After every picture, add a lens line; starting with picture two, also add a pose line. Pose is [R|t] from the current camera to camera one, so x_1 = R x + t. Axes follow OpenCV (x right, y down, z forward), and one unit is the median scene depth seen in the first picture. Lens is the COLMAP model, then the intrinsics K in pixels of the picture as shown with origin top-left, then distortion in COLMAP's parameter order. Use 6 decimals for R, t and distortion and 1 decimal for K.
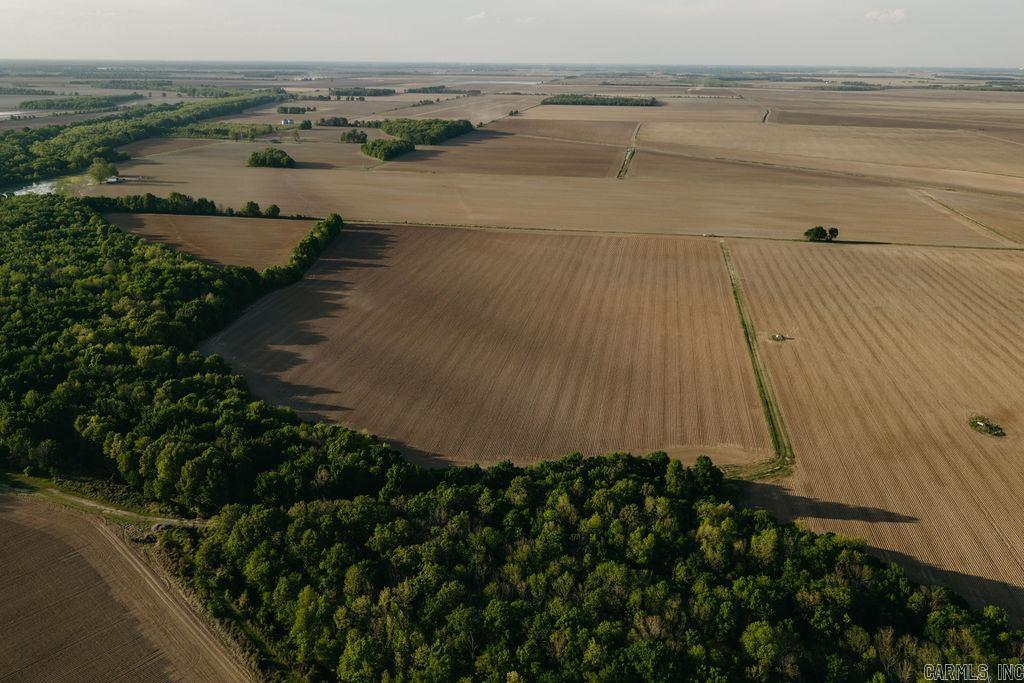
lens RADIAL K [[842.5, 0, 505.3], [0, 842.5, 340.6], [0, 0, 1]] dist [0.014561, -0.014529]
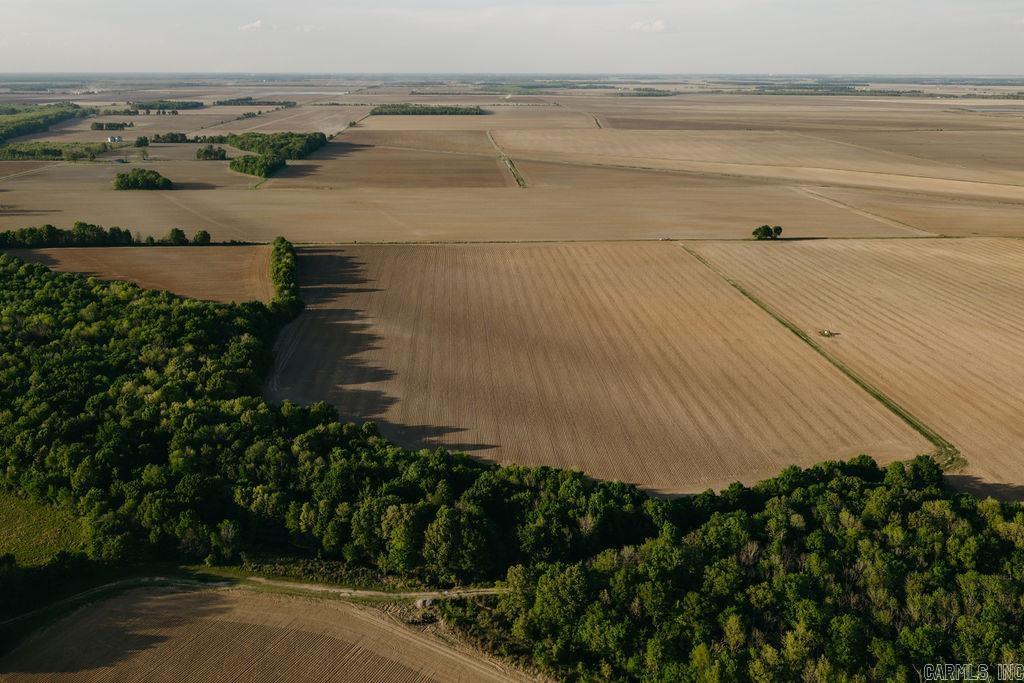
lens RADIAL K [[842.5, 0, 505.3], [0, 842.5, 340.6], [0, 0, 1]] dist [0.014561, -0.014529]
pose [[0.971233, -0.079610, 0.224431, -0.192817], [0.081811, 0.996648, -0.000509, -0.017424], [-0.223639, 0.018855, 0.974490, 0.044818]]
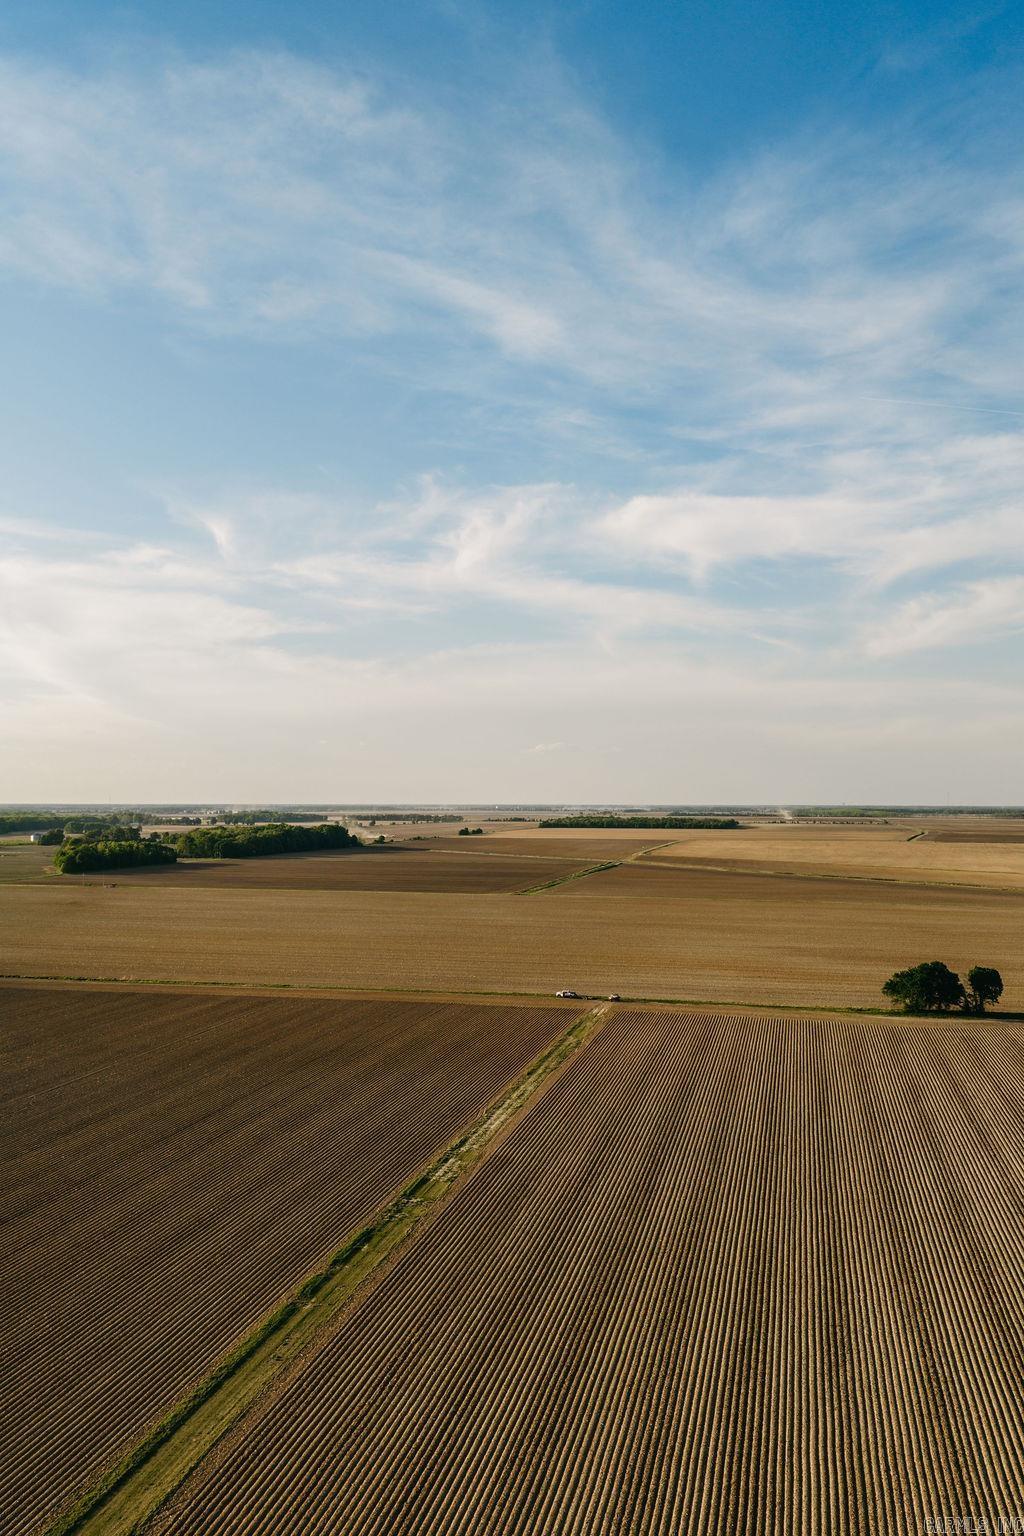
lens RADIAL K [[1263.7, 0, 487.3], [0, 1263.7, 767.8], [0, 0, 1]] dist [0.014561, -0.014529]
pose [[0.997948, -0.009274, -0.063357, 0.246148], [-0.013006, 0.939471, -0.342383, -0.046578], [0.062698, 0.342504, 0.937422, 0.556534]]
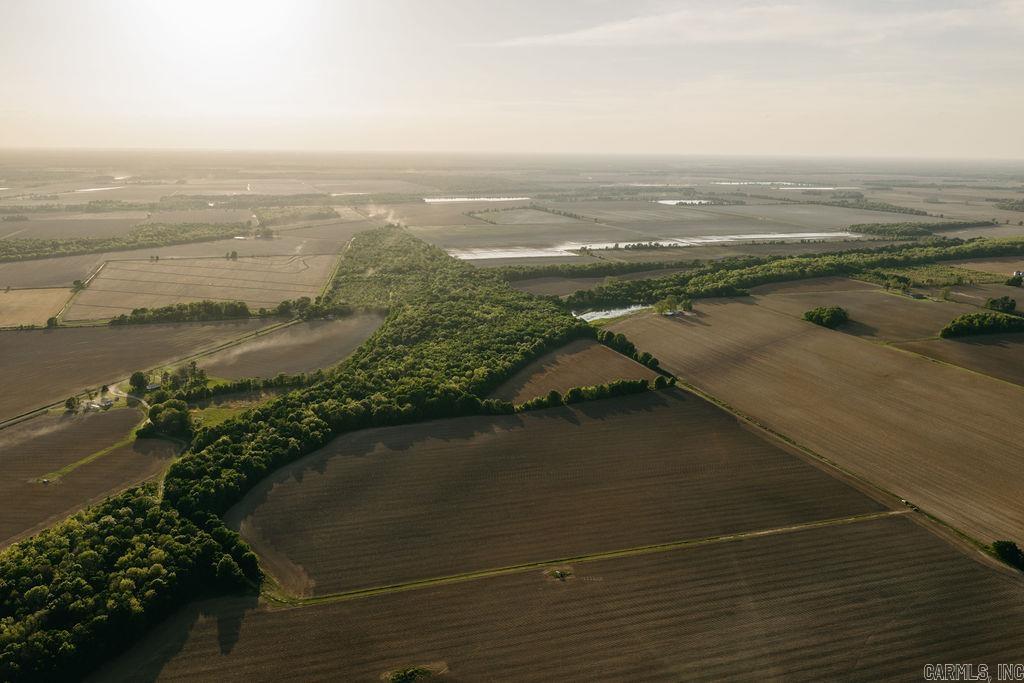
lens RADIAL K [[842.5, 0, 505.3], [0, 842.5, 340.6], [0, 0, 1]] dist [0.014561, -0.014529]
pose [[0.461338, 0.191016, -0.866418, 0.763002], [-0.282954, 0.957231, 0.060374, -0.219606], [0.840895, 0.217304, 0.495656, 0.218100]]
